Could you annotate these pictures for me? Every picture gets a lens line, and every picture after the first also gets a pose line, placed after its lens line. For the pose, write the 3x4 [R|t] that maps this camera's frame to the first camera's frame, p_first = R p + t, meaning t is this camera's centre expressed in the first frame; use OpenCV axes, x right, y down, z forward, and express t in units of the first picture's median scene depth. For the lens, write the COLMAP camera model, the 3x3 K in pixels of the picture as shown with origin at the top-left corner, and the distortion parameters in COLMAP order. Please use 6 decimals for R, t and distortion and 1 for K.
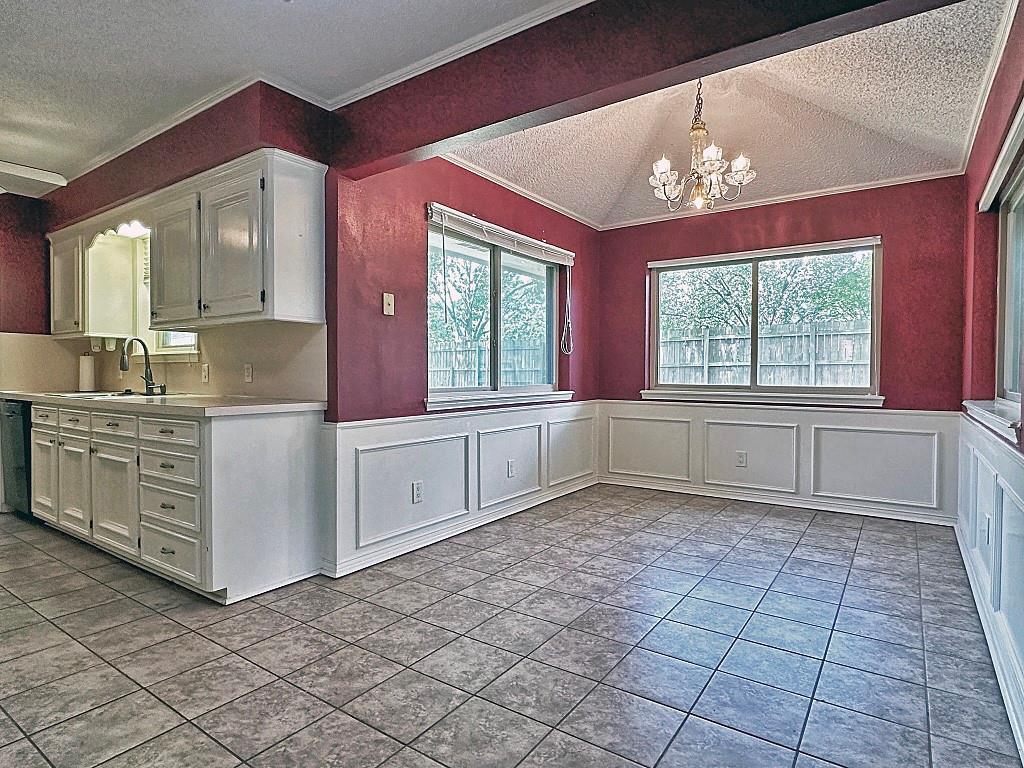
lens RADIAL K [[567.9, 0, 511.7], [0, 567.9, 383.8], [0, 0, 1]] dist [-0.005439, 0.001860]
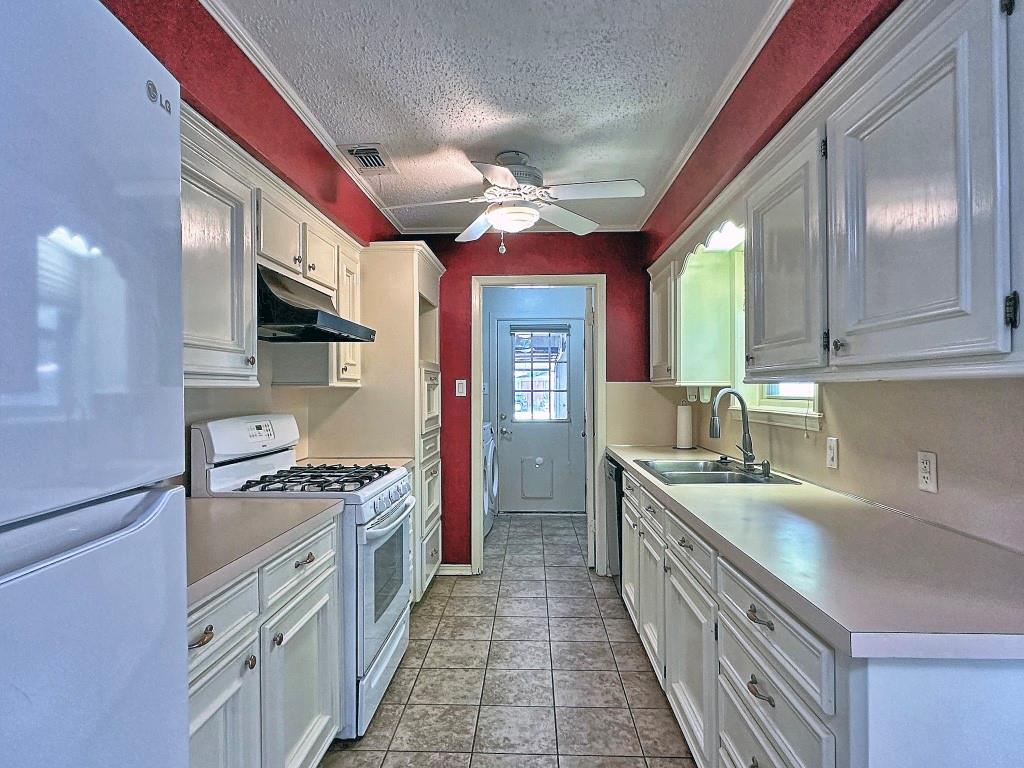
lens RADIAL K [[567.9, 0, 509.8], [0, 567.9, 387.2], [0, 0, 1]] dist [-0.005439, 0.001860]
pose [[0.544899, -0.011282, -0.838426, -0.226149], [-0.008600, 0.999782, -0.019042, -0.069923], [0.838457, 0.017587, 0.544683, 0.393365]]
